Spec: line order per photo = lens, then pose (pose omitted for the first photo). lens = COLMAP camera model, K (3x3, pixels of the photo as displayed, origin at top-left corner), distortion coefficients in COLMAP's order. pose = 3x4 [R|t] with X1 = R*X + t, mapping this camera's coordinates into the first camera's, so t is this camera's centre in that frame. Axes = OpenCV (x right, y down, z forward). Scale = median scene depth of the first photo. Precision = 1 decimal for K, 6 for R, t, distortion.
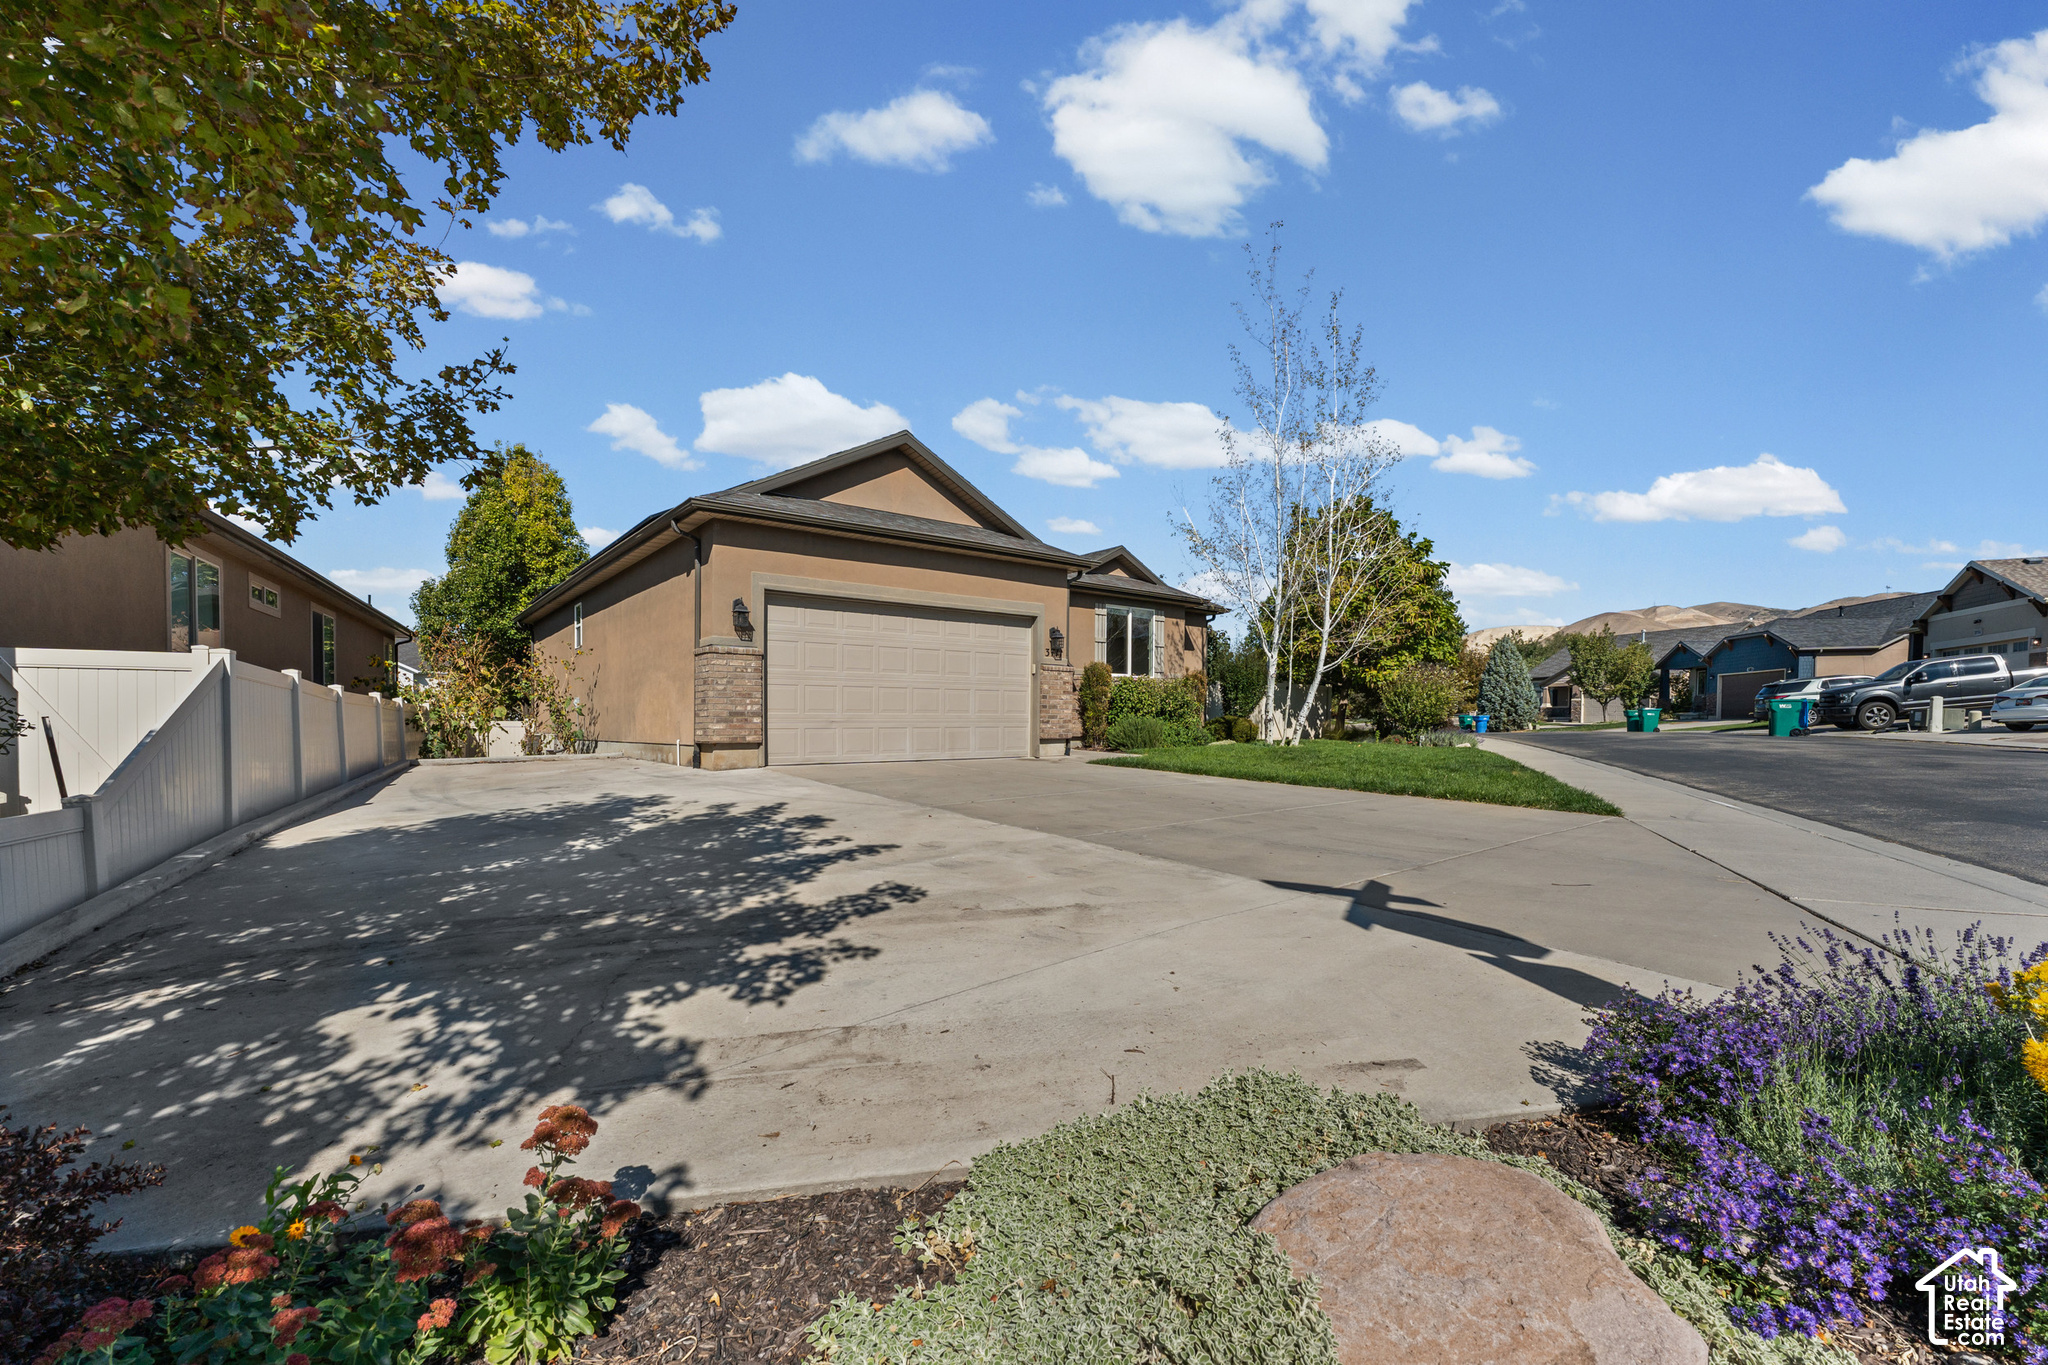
lens RADIAL K [[815.1, 0, 1020.9], [0, 815.1, 694.7], [0, 0, 1]] dist [-0.000636, 0.000043]
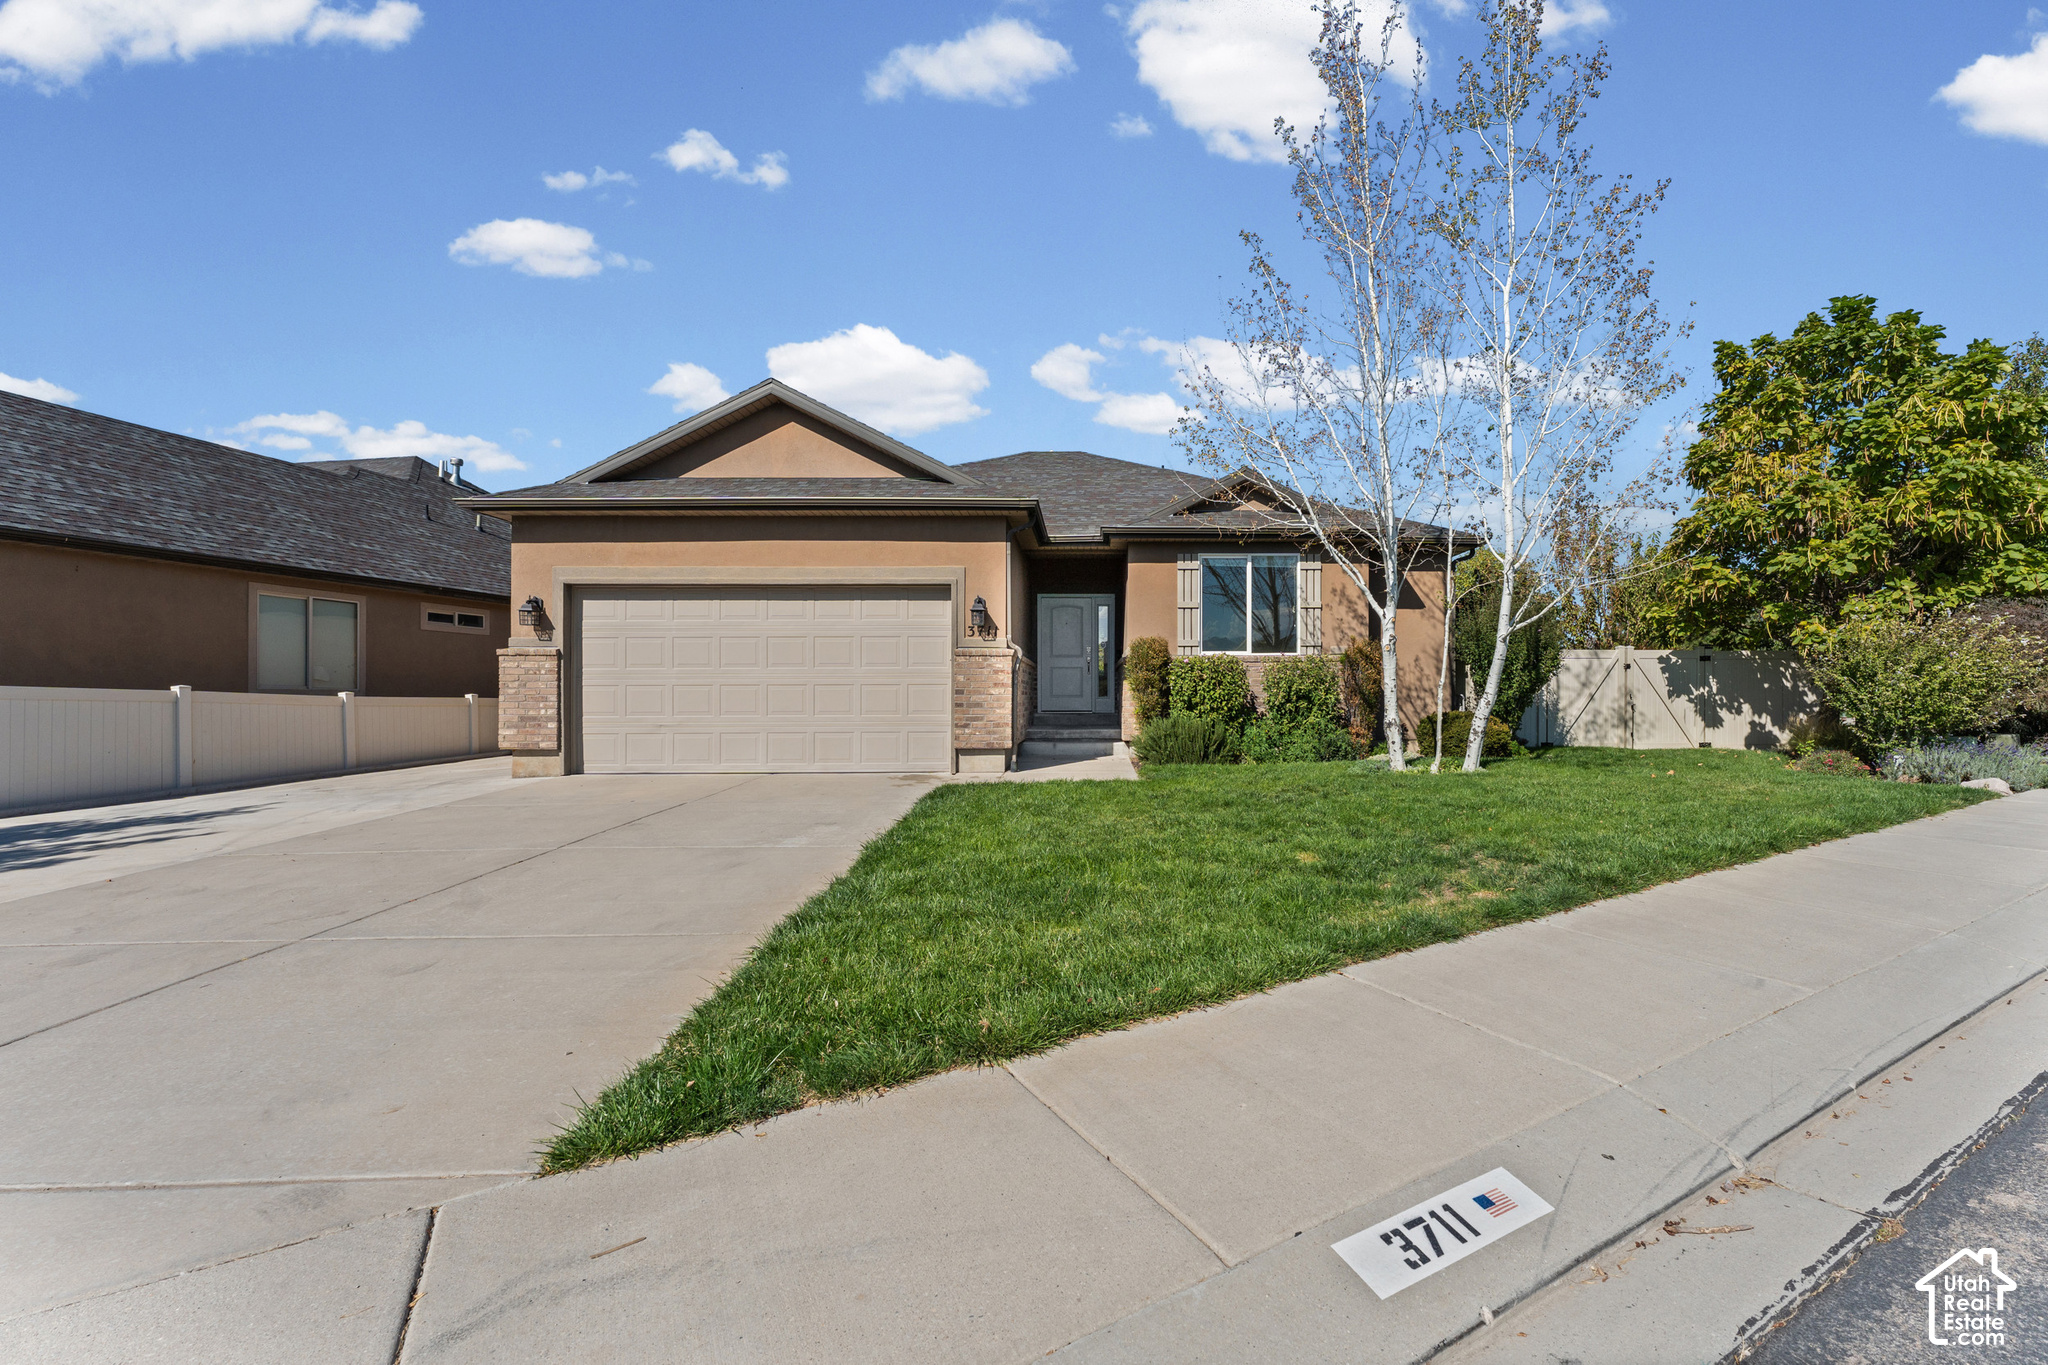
lens RADIAL K [[815.1, 0, 1020.9], [0, 815.1, 694.7], [0, 0, 1]] dist [-0.000636, 0.000043]
pose [[0.796958, -0.012237, -0.603911, 0.516968], [0.022717, 0.999695, 0.009722, -0.000568], [0.603607, -0.021467, 0.796993, 0.445194]]
